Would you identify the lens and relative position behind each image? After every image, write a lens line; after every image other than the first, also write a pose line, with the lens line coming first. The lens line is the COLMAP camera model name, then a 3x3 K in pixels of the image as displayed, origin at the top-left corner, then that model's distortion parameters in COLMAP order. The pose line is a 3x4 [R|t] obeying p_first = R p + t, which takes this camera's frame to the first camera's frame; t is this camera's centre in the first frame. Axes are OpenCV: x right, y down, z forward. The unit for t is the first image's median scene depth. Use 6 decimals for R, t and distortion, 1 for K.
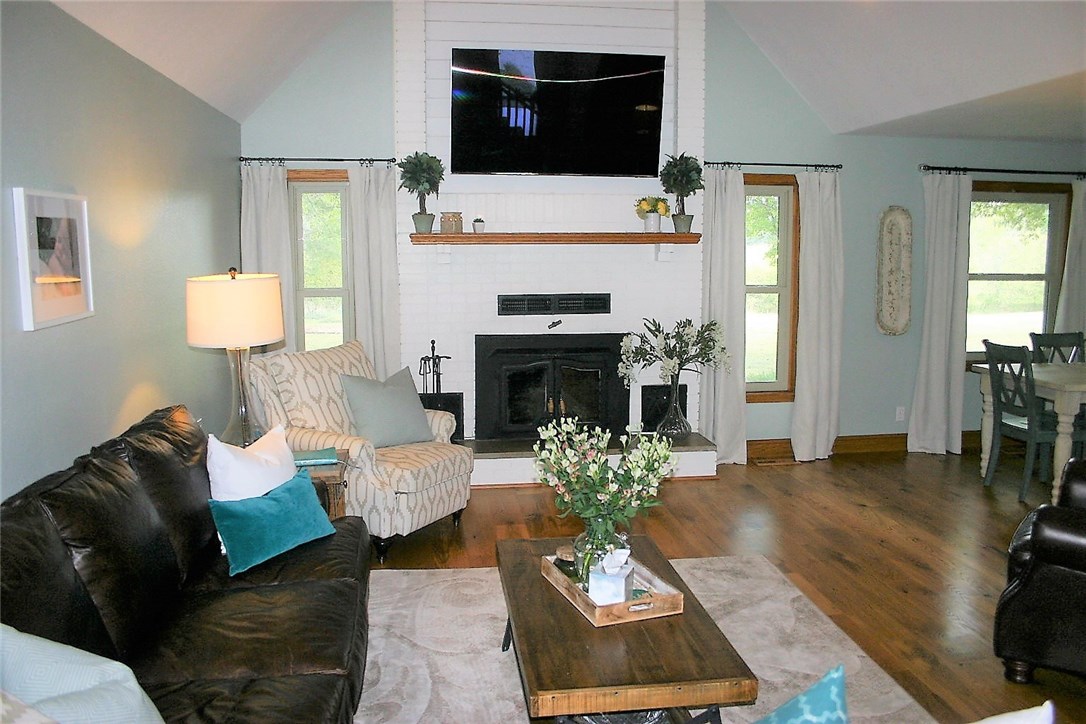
lens RADIAL K [[869.3, 0, 549.1], [0, 869.3, 361.1], [0, 0, 1]] dist [-0.156128, 0.118439]
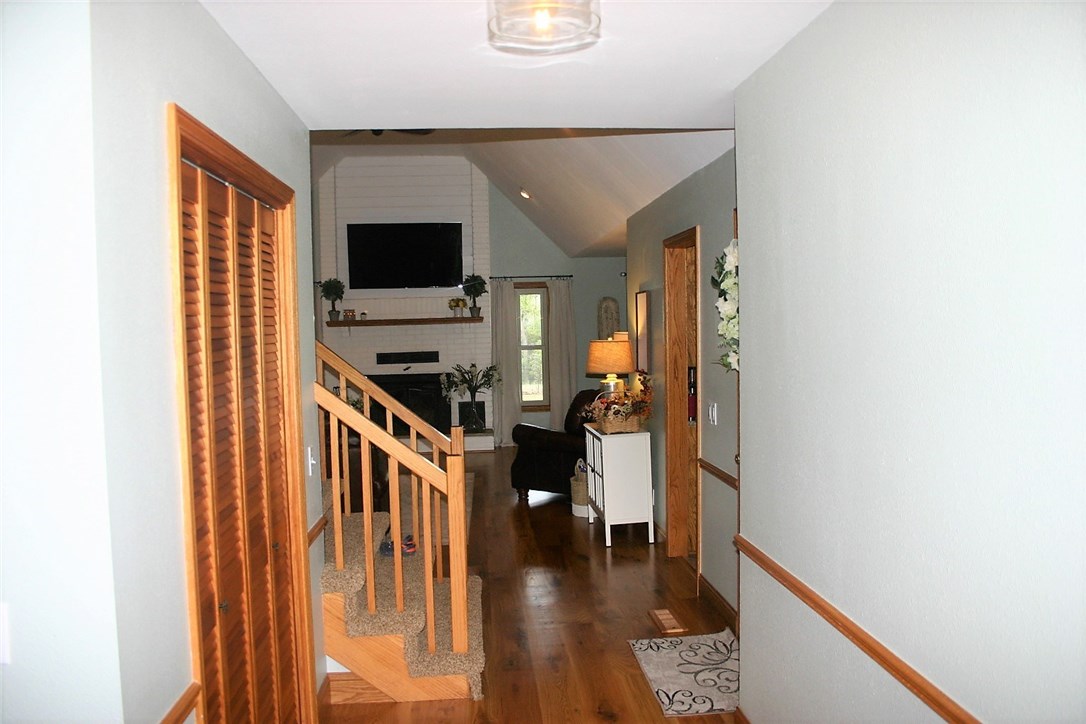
lens RADIAL K [[869.3, 0, 549.1], [0, 869.3, 361.1], [0, 0, 1]] dist [-0.156128, 0.118439]
pose [[0.998439, -0.020272, -0.052042, 0.405411], [0.015669, 0.996052, -0.087379, 0.107366], [0.053608, 0.086427, 0.994815, -0.813246]]
